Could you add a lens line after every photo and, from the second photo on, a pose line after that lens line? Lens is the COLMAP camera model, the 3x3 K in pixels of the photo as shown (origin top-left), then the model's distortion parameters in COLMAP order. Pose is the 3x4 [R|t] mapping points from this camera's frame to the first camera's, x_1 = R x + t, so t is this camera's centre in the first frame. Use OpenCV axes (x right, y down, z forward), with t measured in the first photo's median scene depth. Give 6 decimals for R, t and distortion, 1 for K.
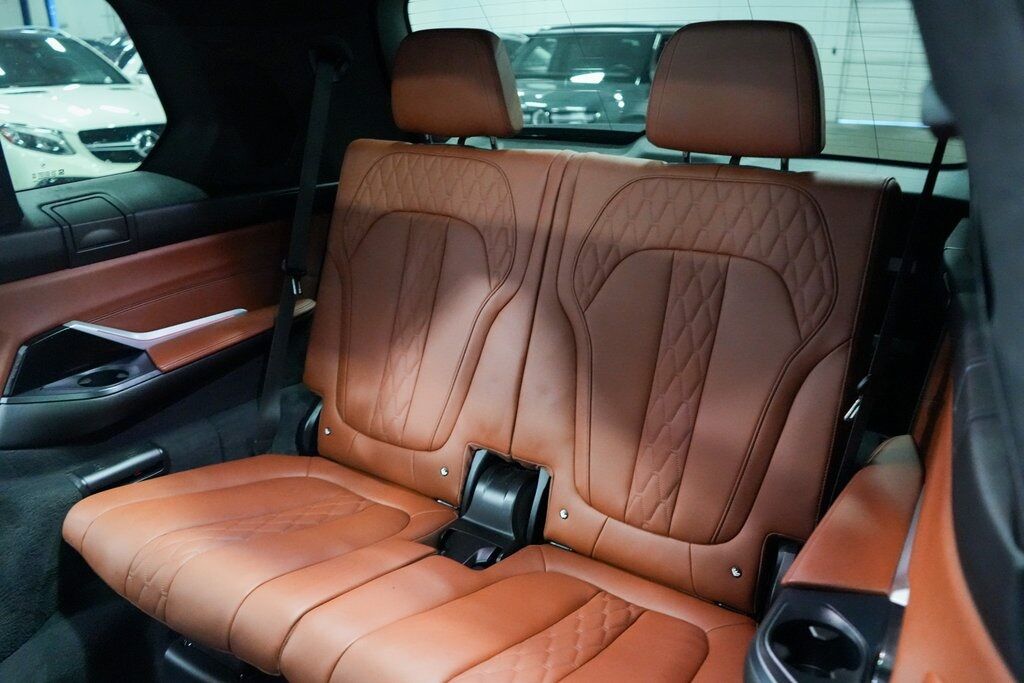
lens RADIAL K [[822.5, 0, 509.0], [0, 822.5, 339.8], [0, 0, 1]] dist [0.001940, 0.003724]
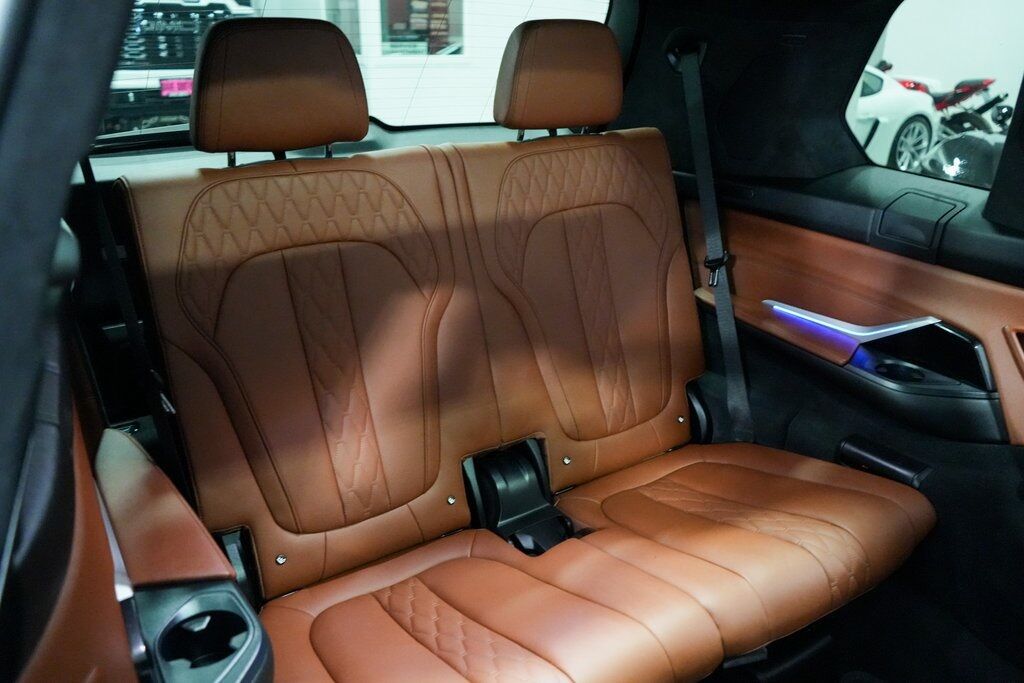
lens RADIAL K [[822.5, 0, 508.8], [0, 822.5, 343.0], [0, 0, 1]] dist [0.001940, 0.003724]
pose [[0.352920, -0.322029, 0.878490, -0.906670], [0.312570, 0.925543, 0.213707, -0.203959], [-0.881900, 0.199169, 0.427300, 0.573825]]
